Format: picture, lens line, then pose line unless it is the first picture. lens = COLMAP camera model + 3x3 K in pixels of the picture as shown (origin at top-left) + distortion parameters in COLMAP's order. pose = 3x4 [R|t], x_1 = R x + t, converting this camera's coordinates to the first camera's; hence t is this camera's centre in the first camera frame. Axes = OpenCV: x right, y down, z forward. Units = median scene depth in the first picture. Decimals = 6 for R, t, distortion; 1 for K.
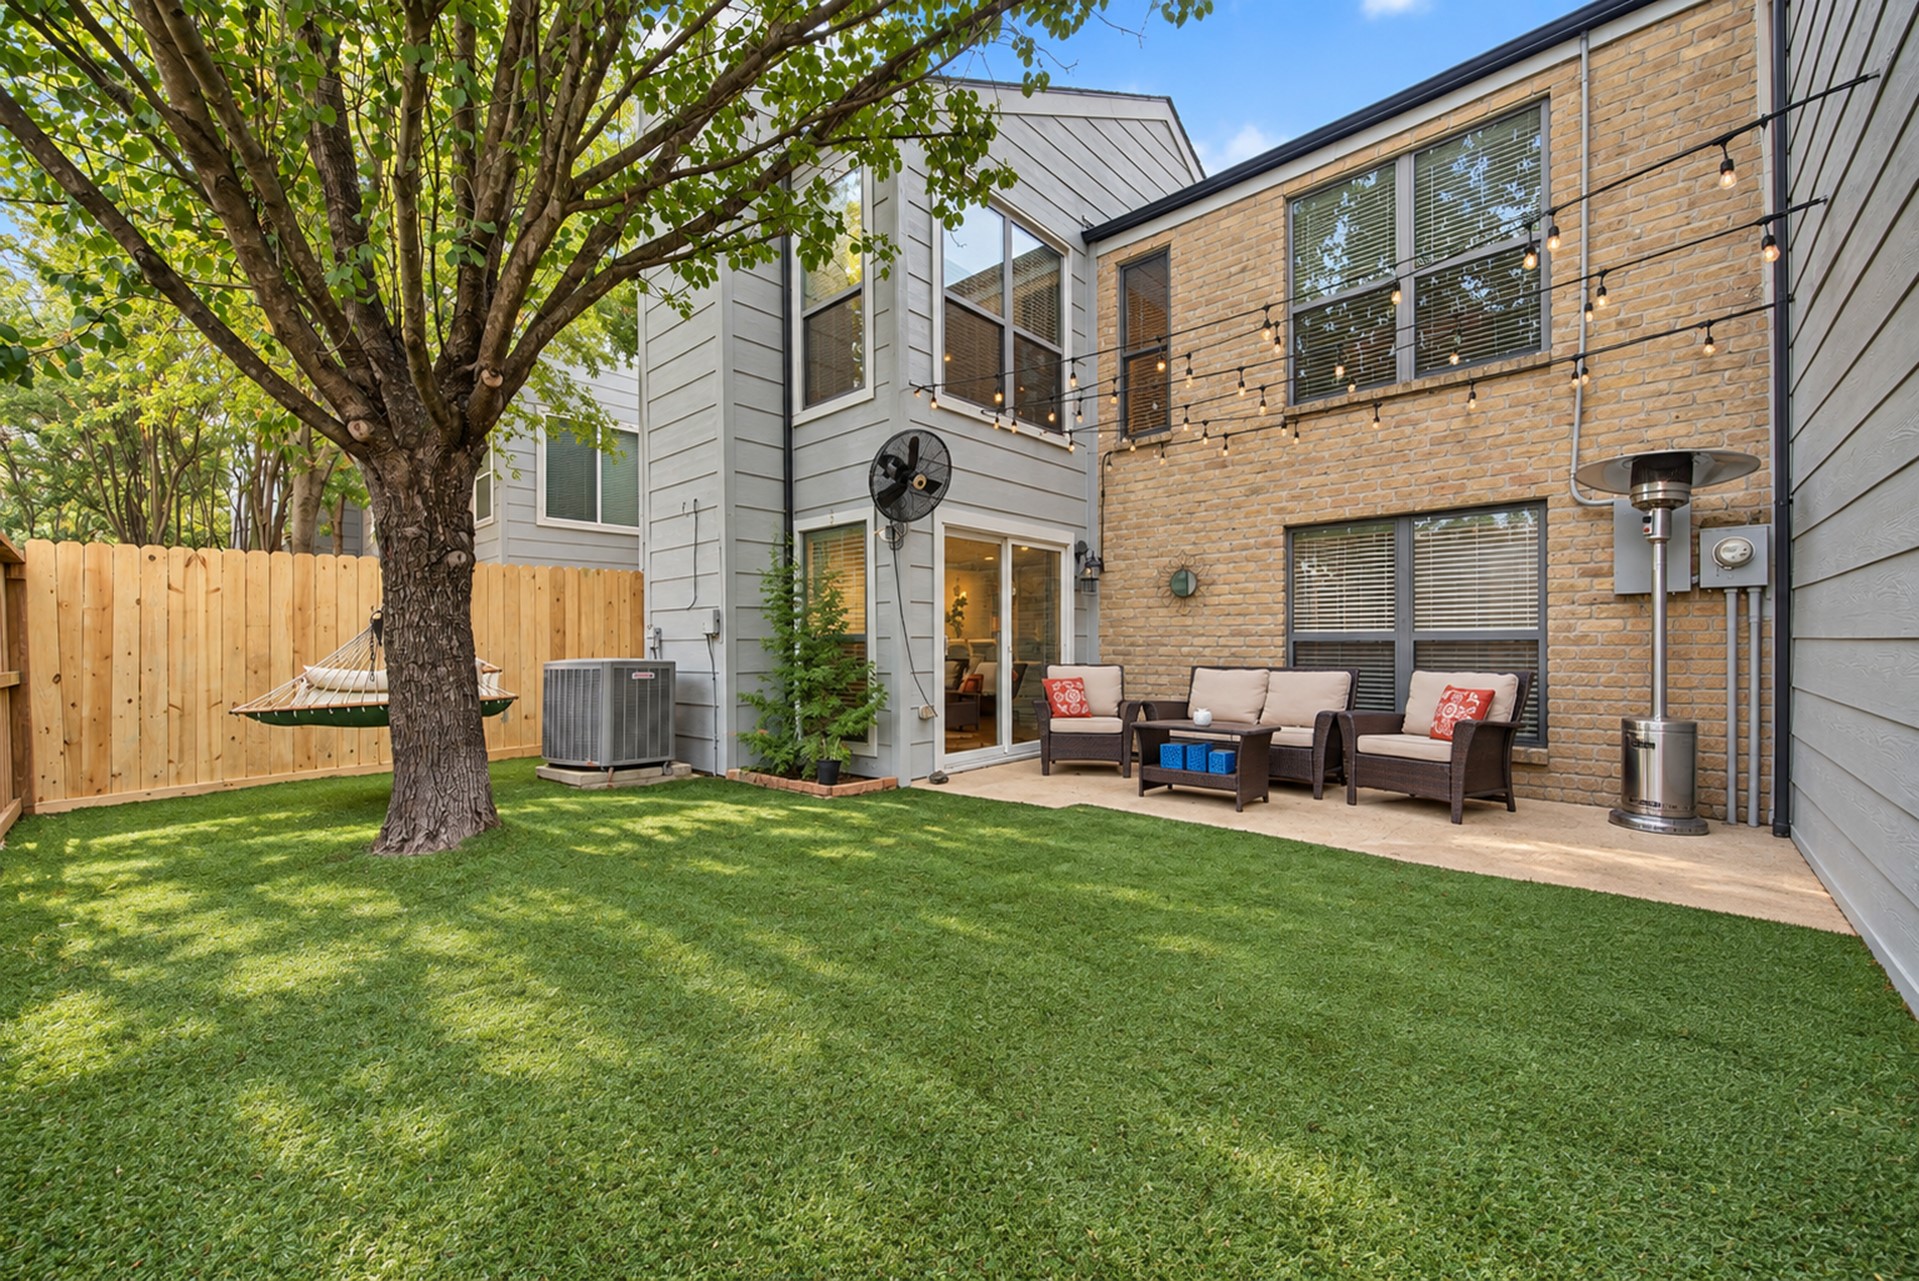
lens RADIAL K [[753.2, 0, 960.0], [0, 753.2, 642.6], [0, 0, 1]] dist [0.001187, -0.000464]
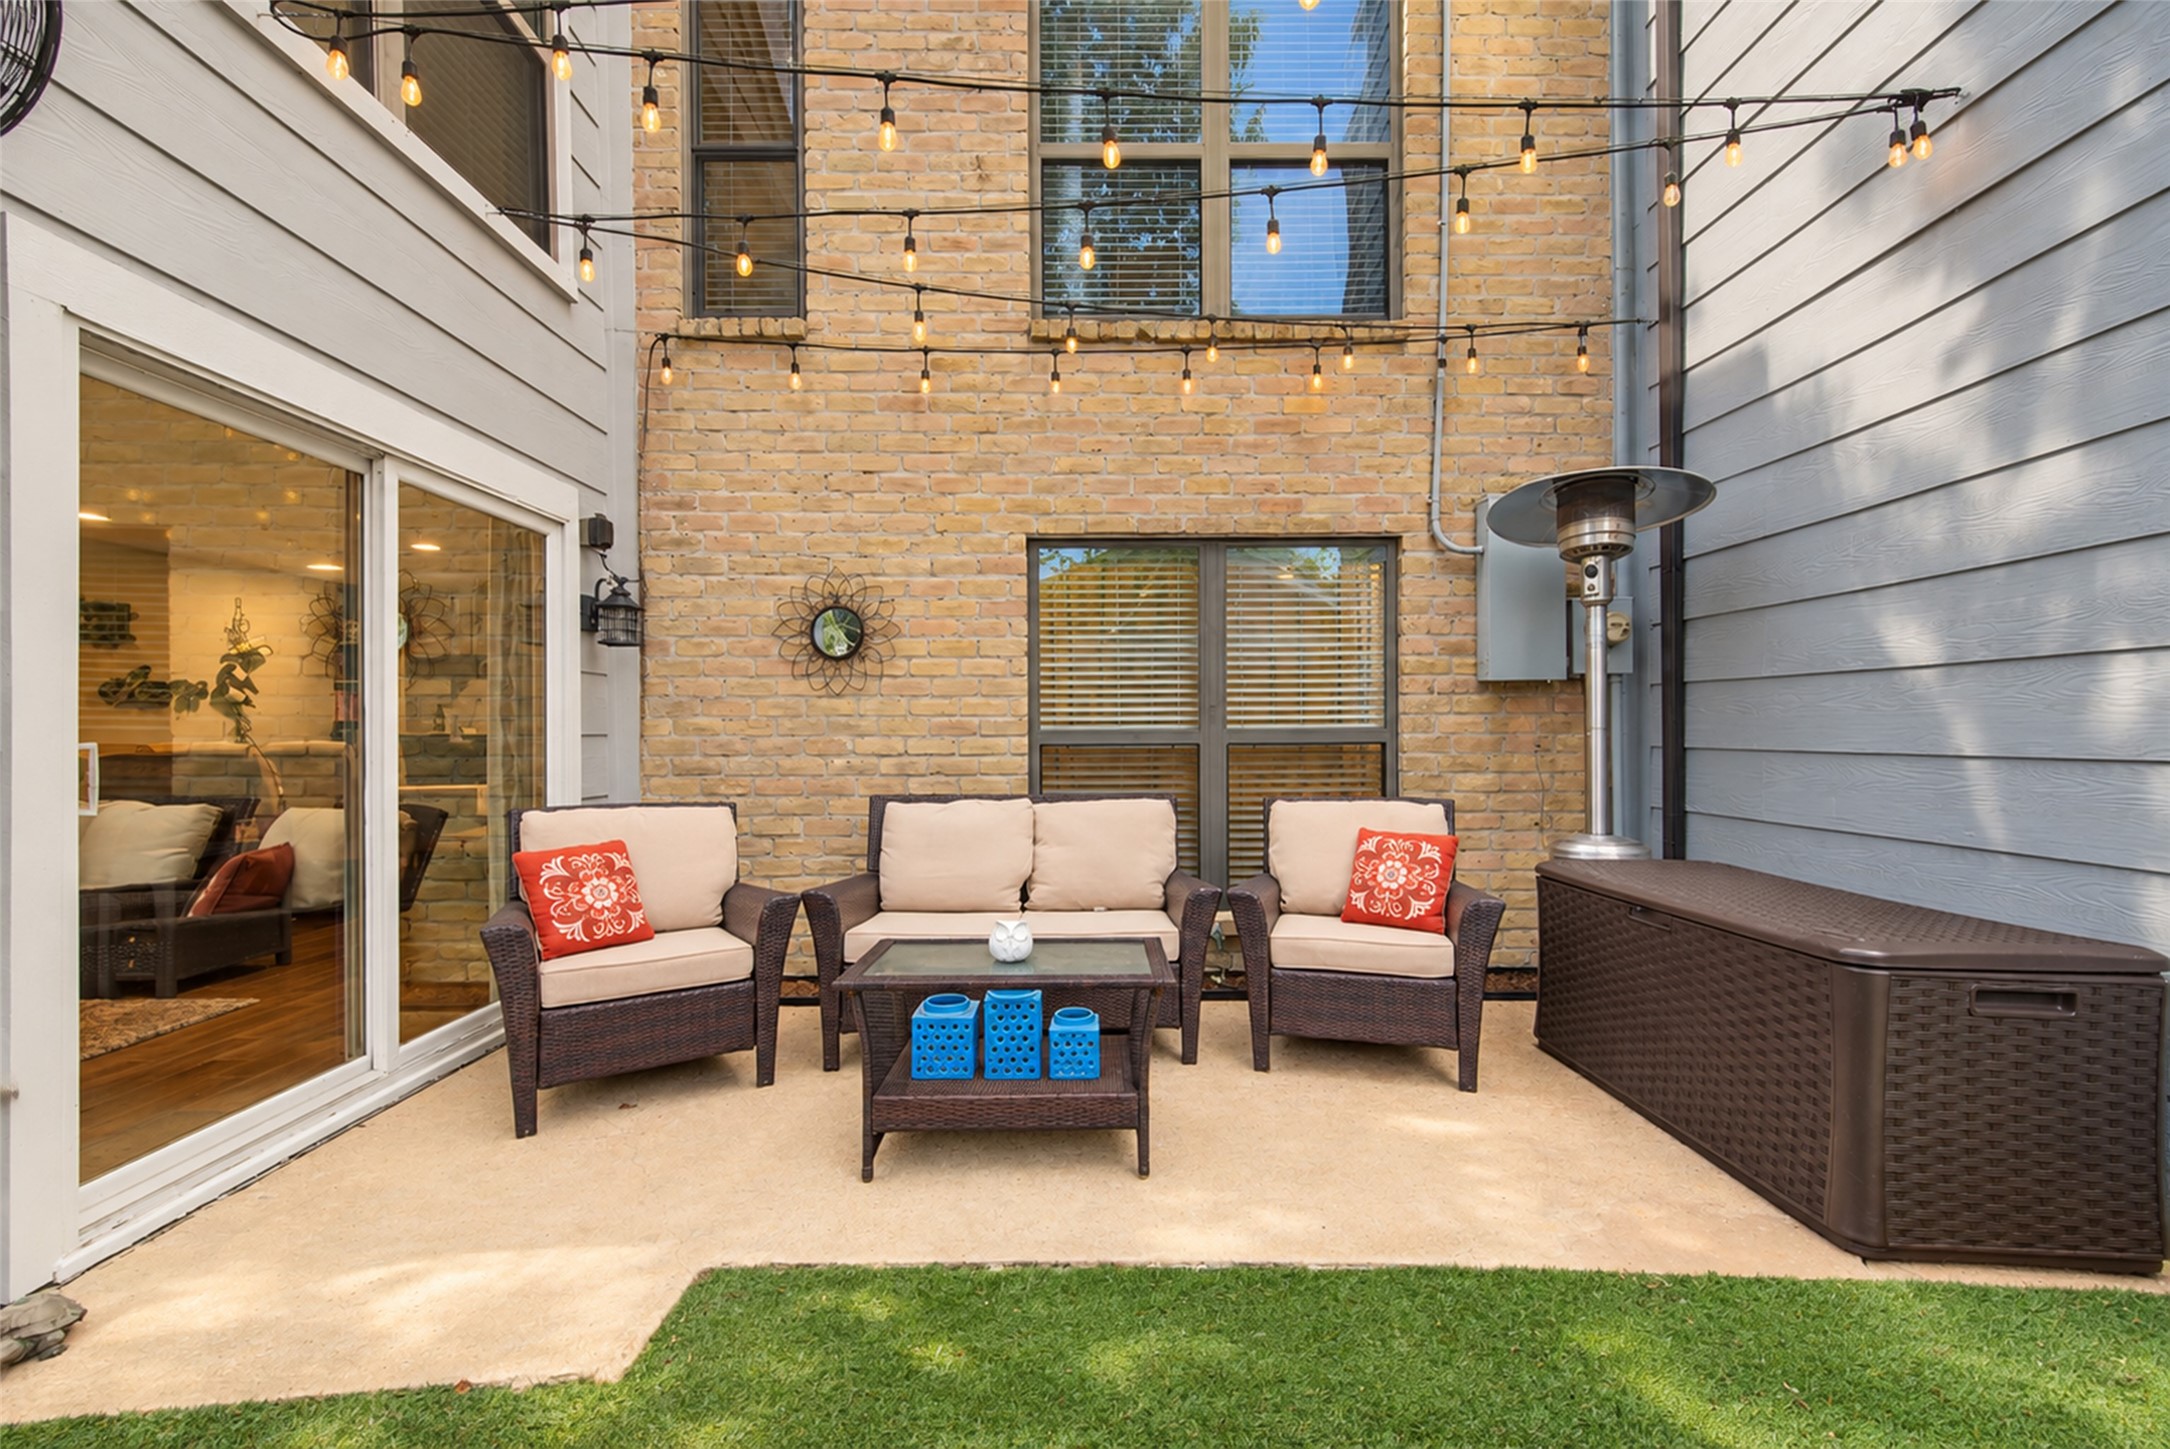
lens RADIAL K [[851.7, 0, 1083.5], [0, 851.7, 734.4], [0, 0, 1]] dist [0.001187, -0.000464]
pose [[0.732268, -0.003365, 0.681008, 0.033368], [-0.001772, 0.999975, 0.006846, -0.013989], [-0.681014, -0.006219, 0.732244, 0.509243]]
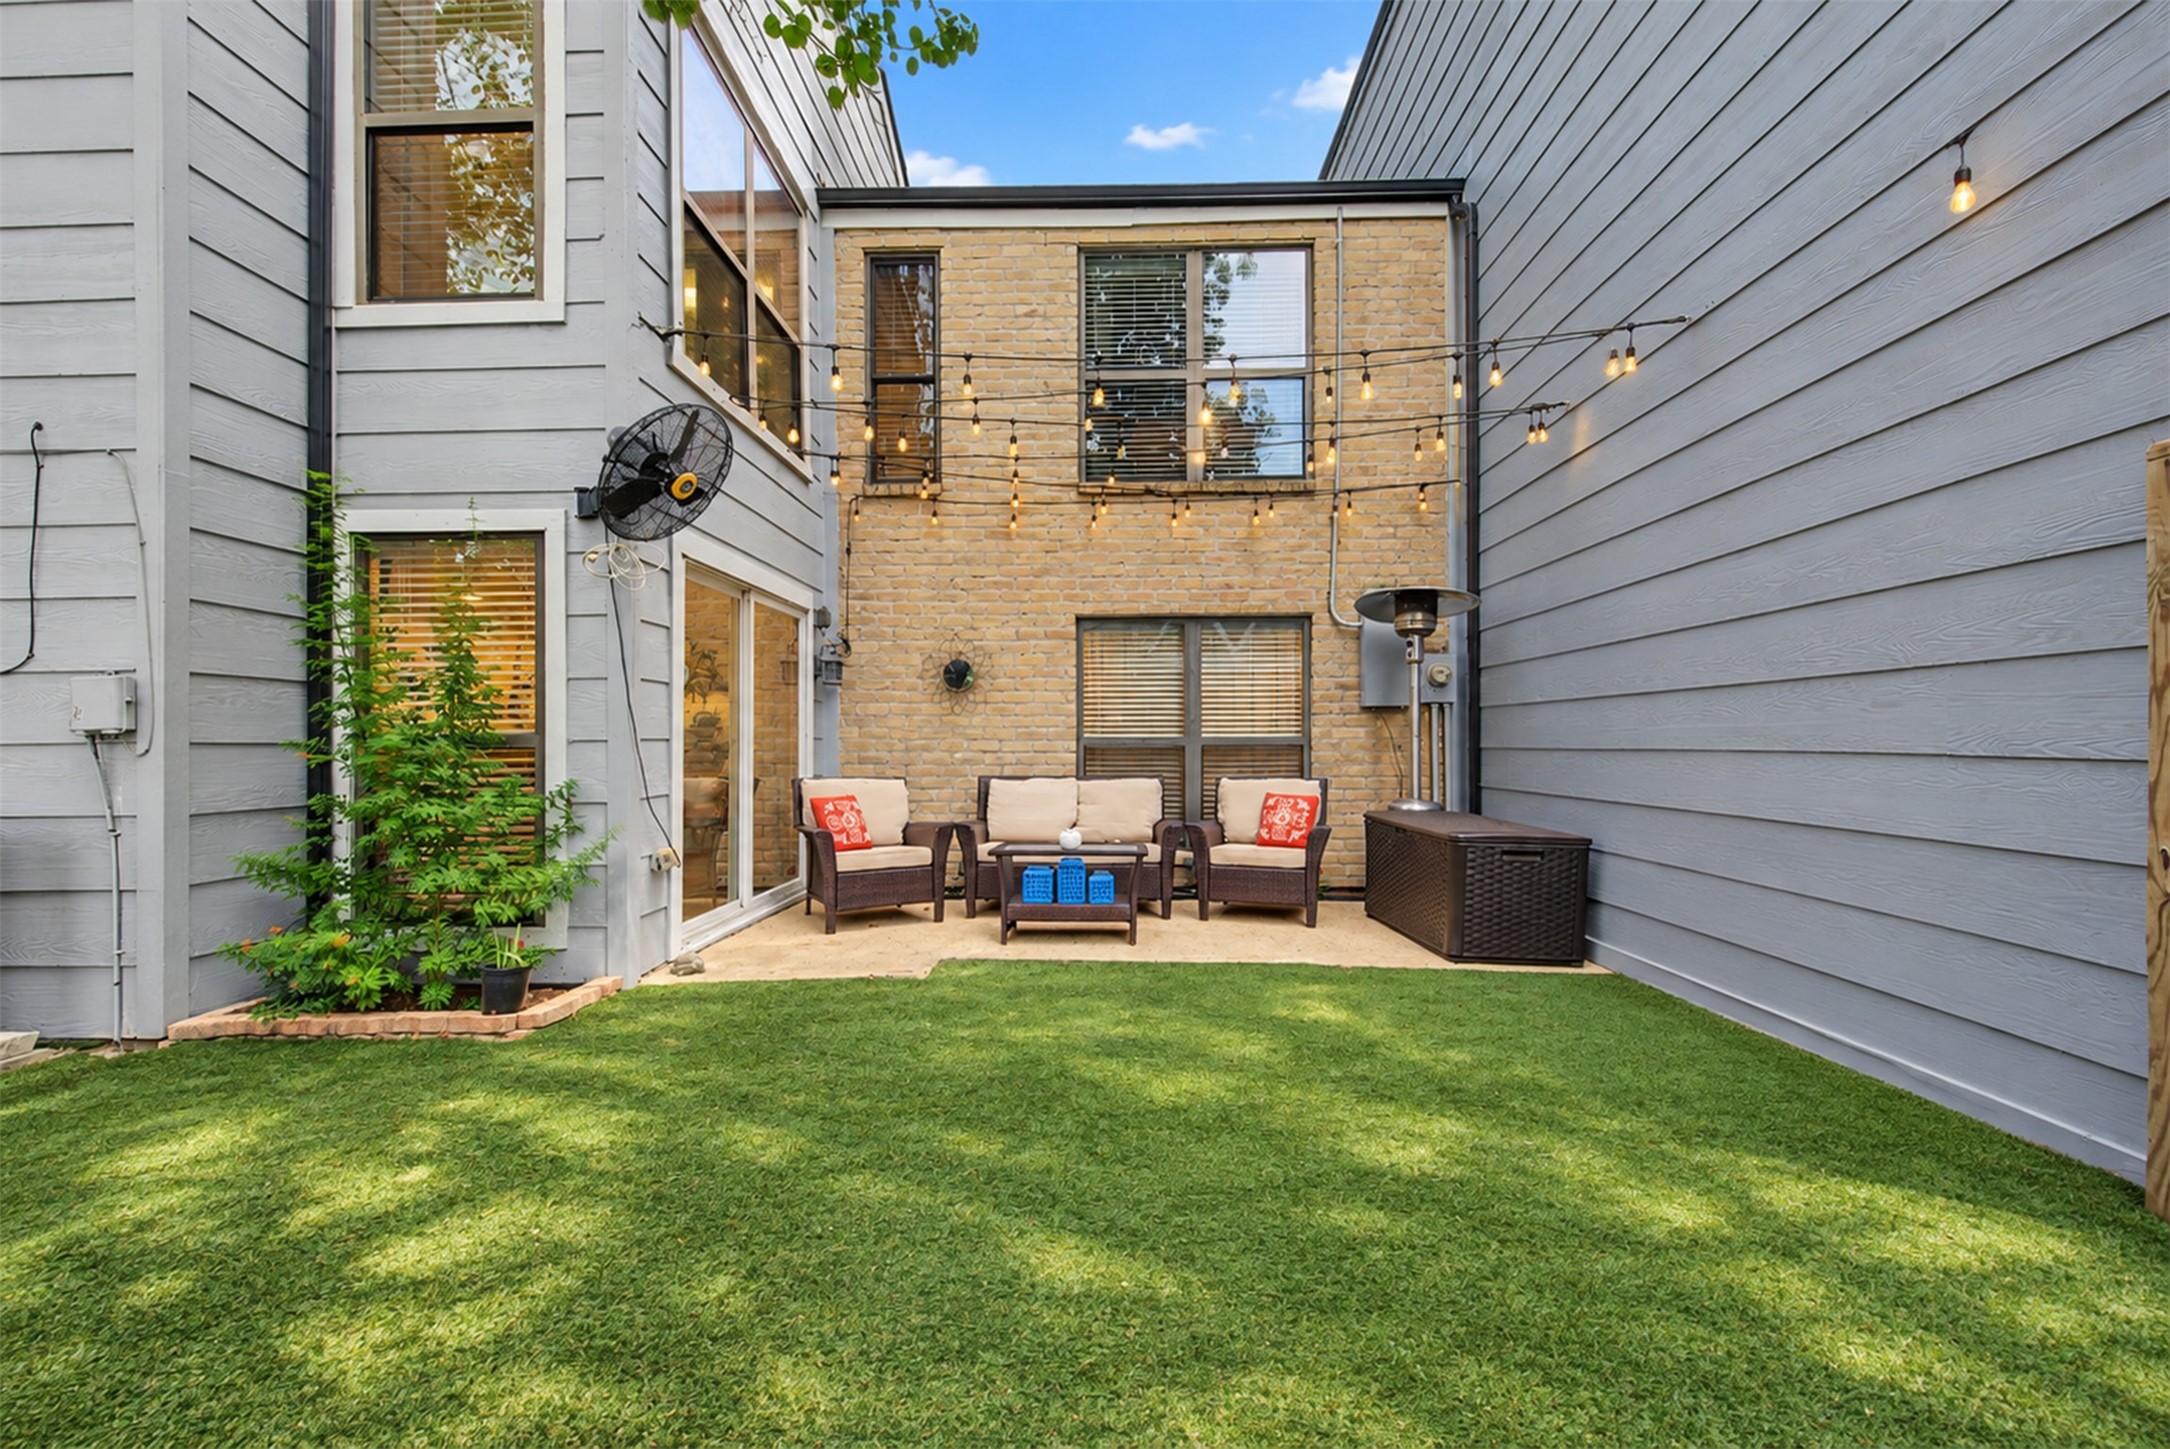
lens RADIAL K [[851.7, 0, 1084.1], [0, 851.7, 741.7], [0, 0, 1]] dist [0.001187, -0.000464]
pose [[0.761363, 0.005576, 0.648302, -0.212980], [-0.006653, 0.999978, -0.000789, -0.005814], [-0.648292, -0.003712, 0.761383, 0.225211]]
